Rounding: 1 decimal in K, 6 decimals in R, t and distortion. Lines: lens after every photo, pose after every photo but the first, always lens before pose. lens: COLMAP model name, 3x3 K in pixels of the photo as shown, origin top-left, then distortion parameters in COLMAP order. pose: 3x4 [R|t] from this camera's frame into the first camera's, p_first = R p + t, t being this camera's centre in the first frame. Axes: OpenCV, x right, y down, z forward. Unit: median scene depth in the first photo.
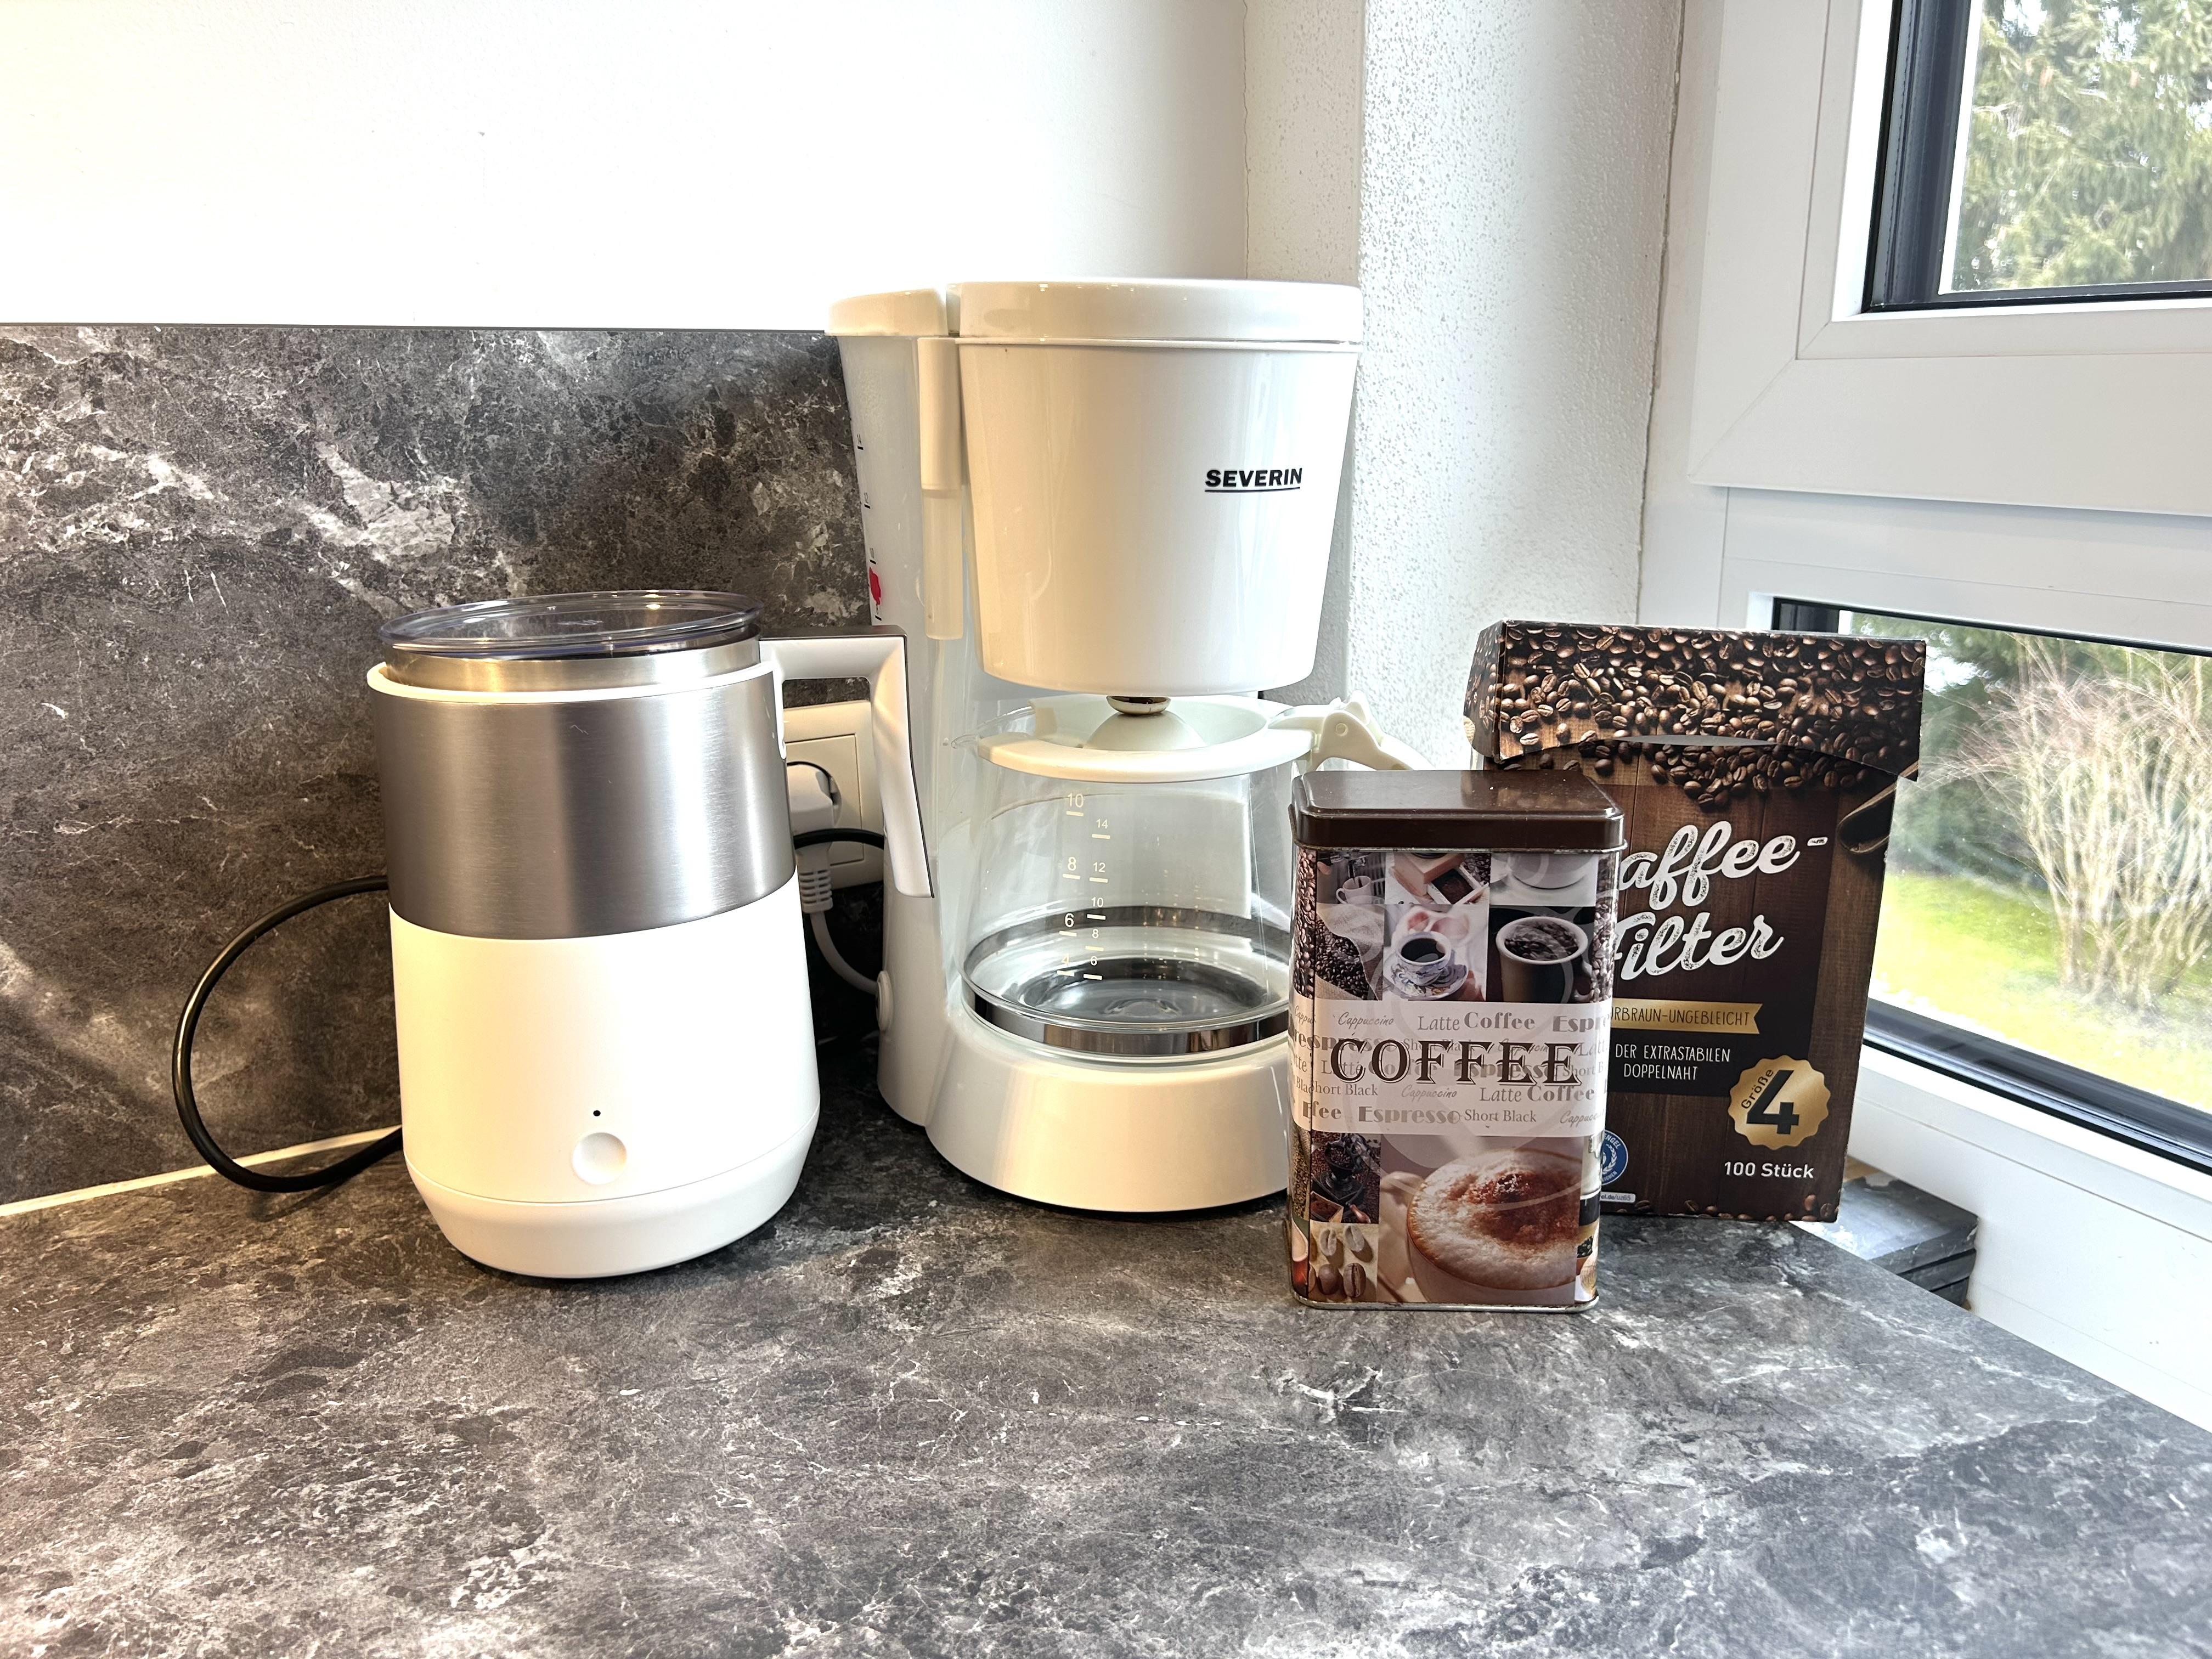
lens RADIAL K [[1669.2, 0, 1117.6], [0, 1669.2, 827.6], [0, 0, 1]] dist [0.064364, -0.084263]
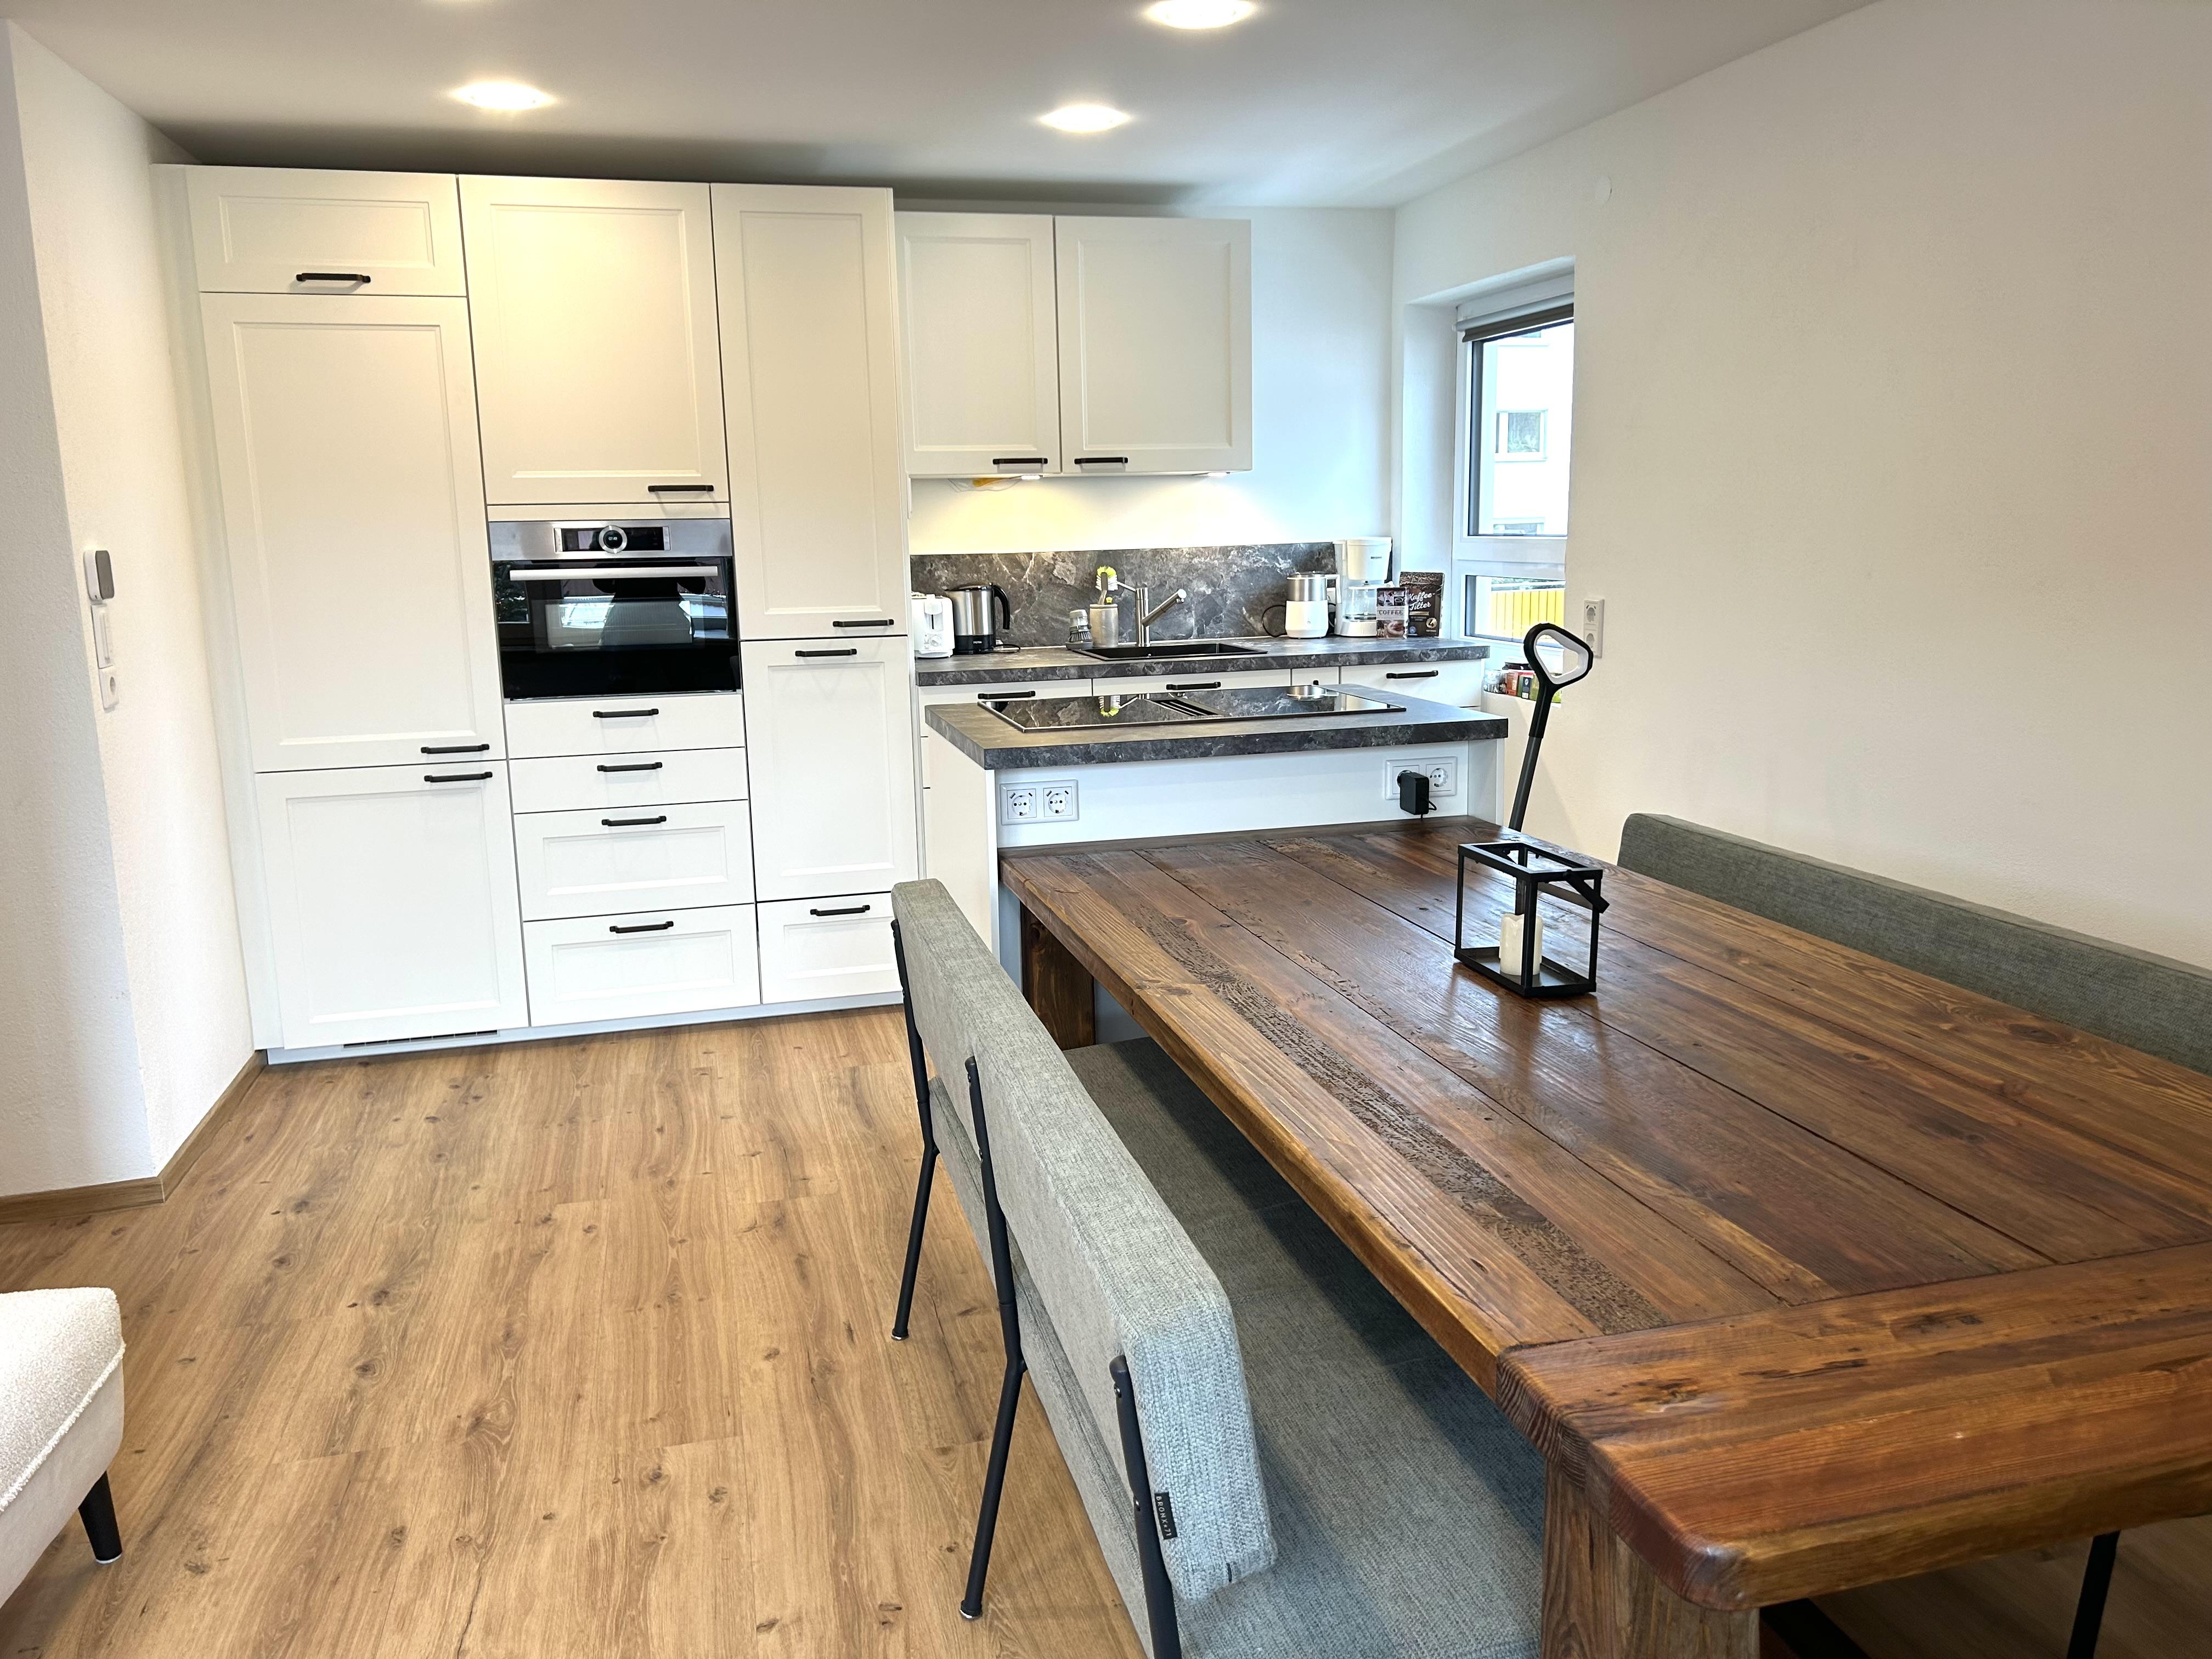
lens RADIAL K [[1657.0, 0, 1108.9], [0, 1657.0, 834.9], [0, 0, 1]] dist [0.061045, -0.067619]
pose [[0.962236, 0.029250, -0.270641, 1.219152], [-0.046983, 0.997135, -0.059276, 1.998510], [0.268132, 0.069753, 0.960854, -8.393778]]
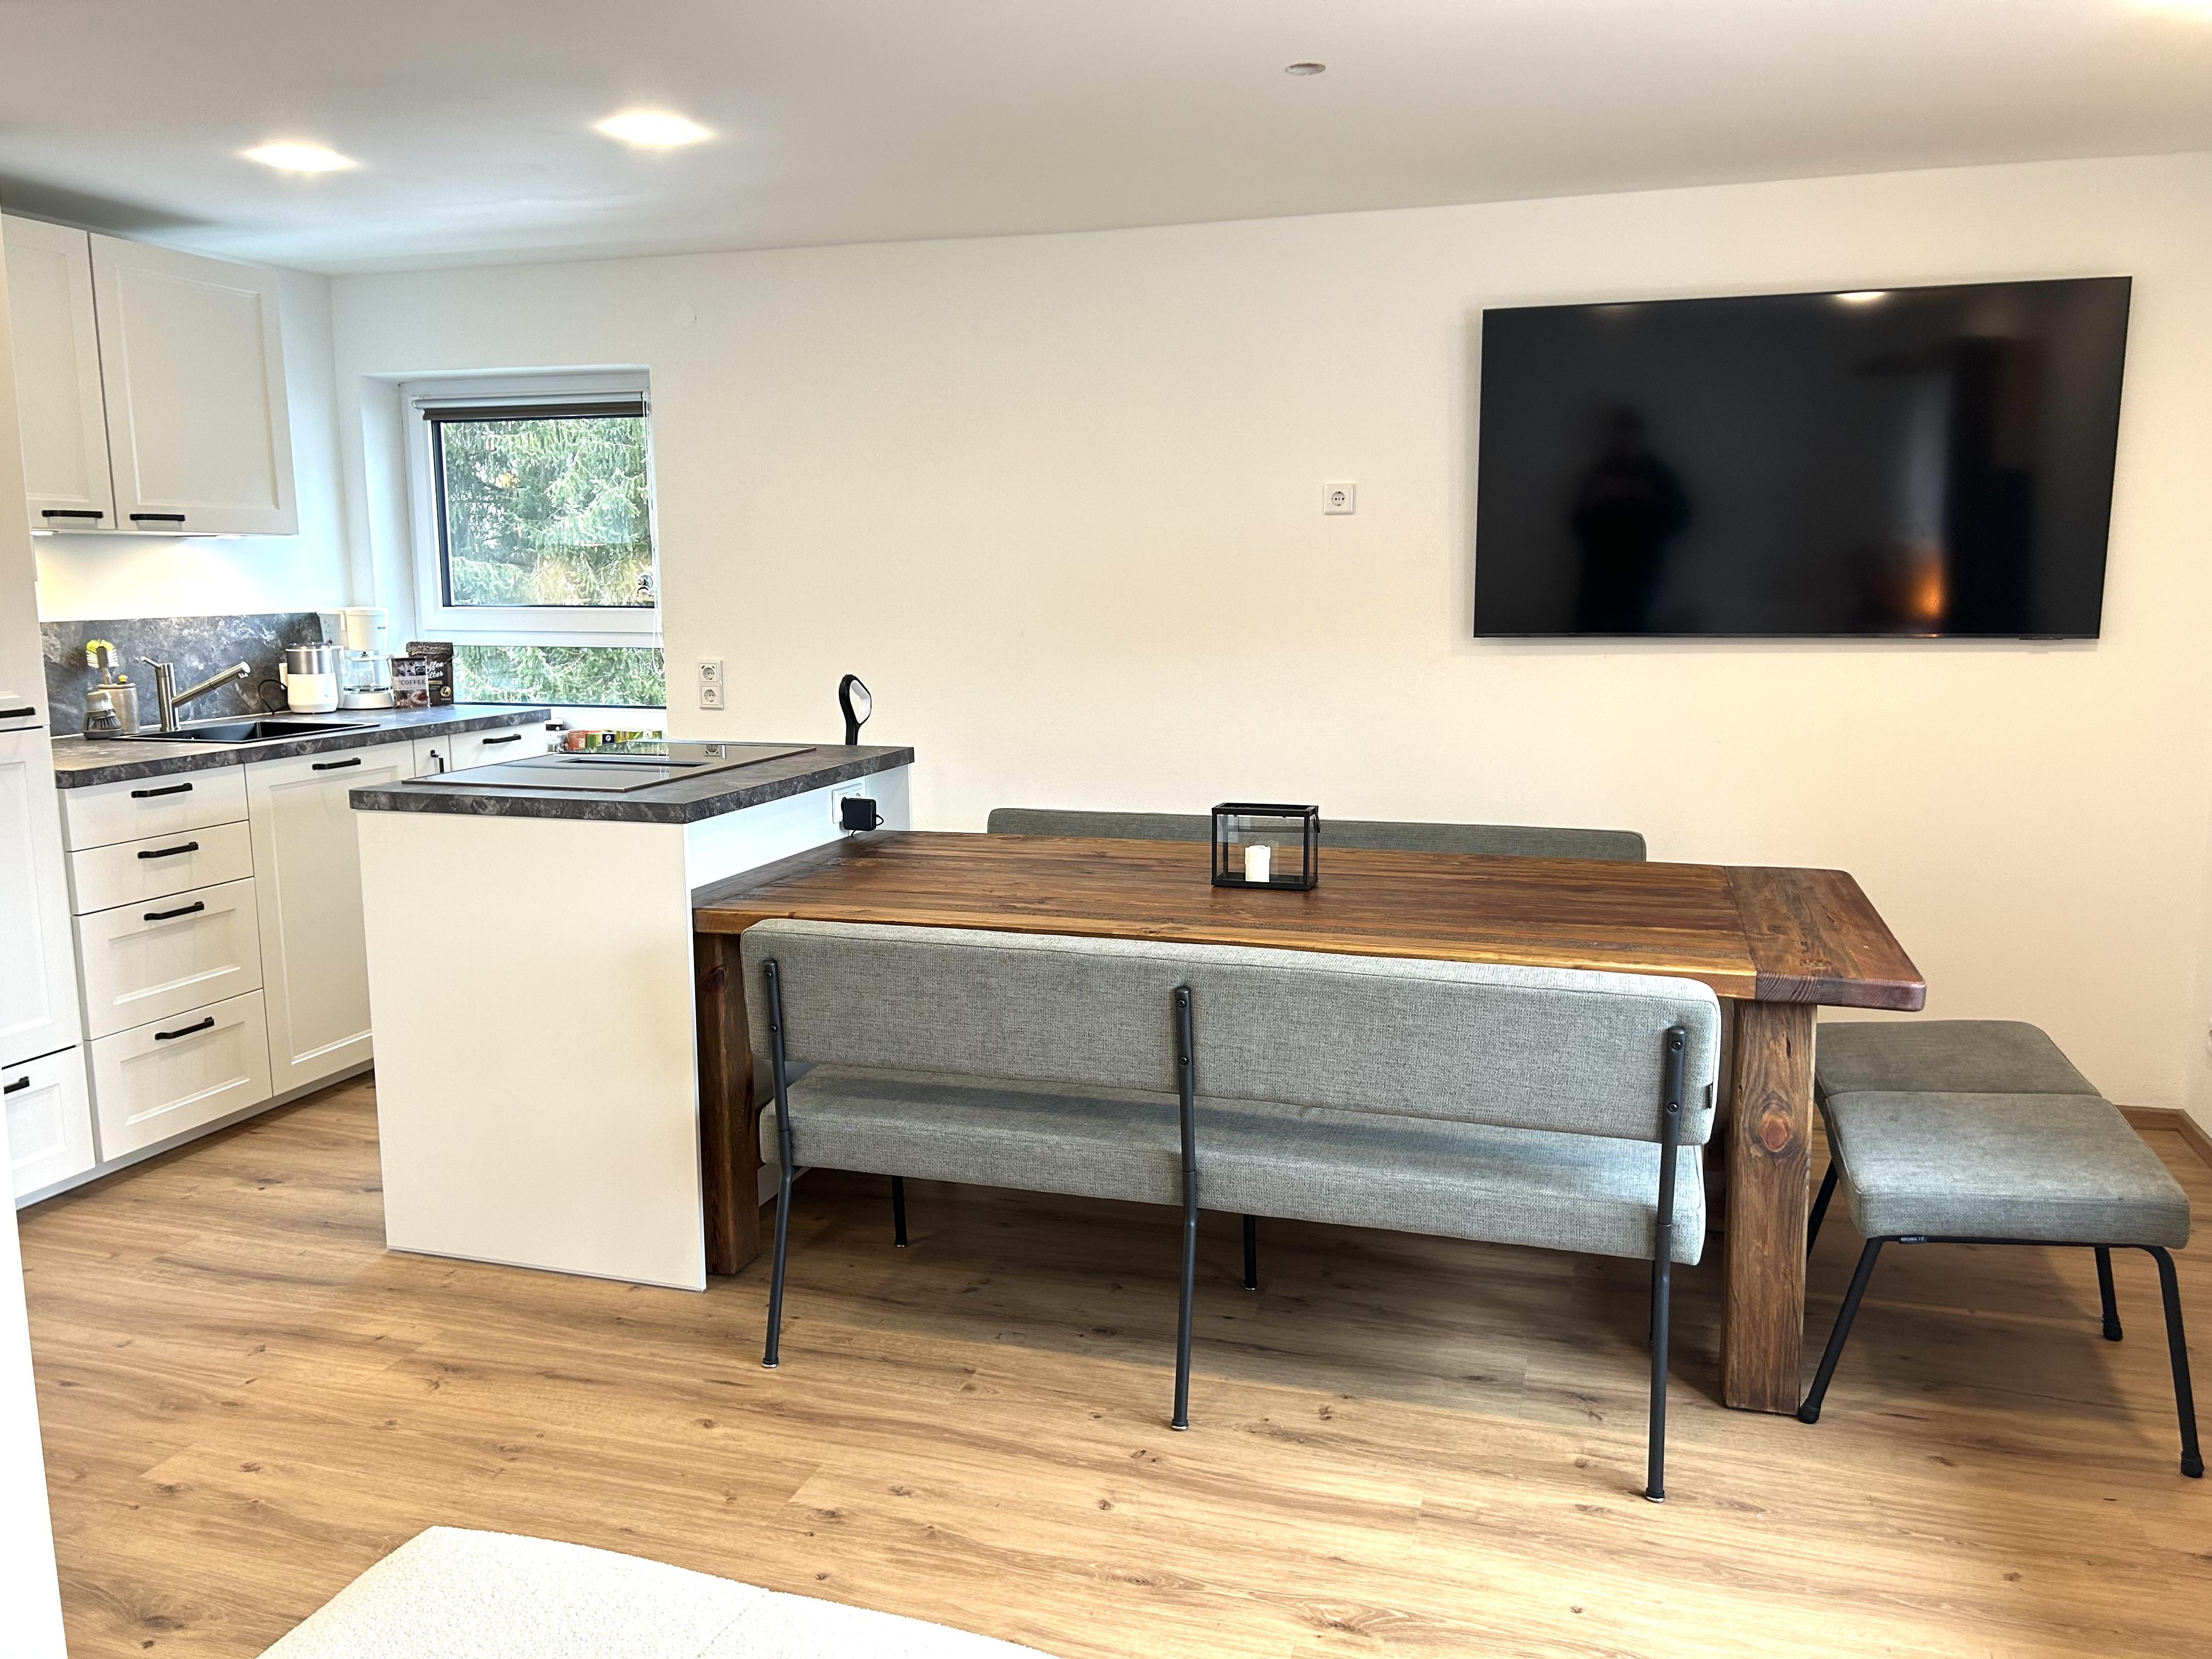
lens RADIAL K [[1669.2, 0, 1117.6], [0, 1669.2, 827.6], [0, 0, 1]] dist [0.064364, -0.084263]
pose [[0.728715, -0.107291, 0.676360, -3.391414], [0.178750, 0.983213, -0.036620, 1.967804], [-0.661077, 0.147585, 0.735660, -8.473196]]
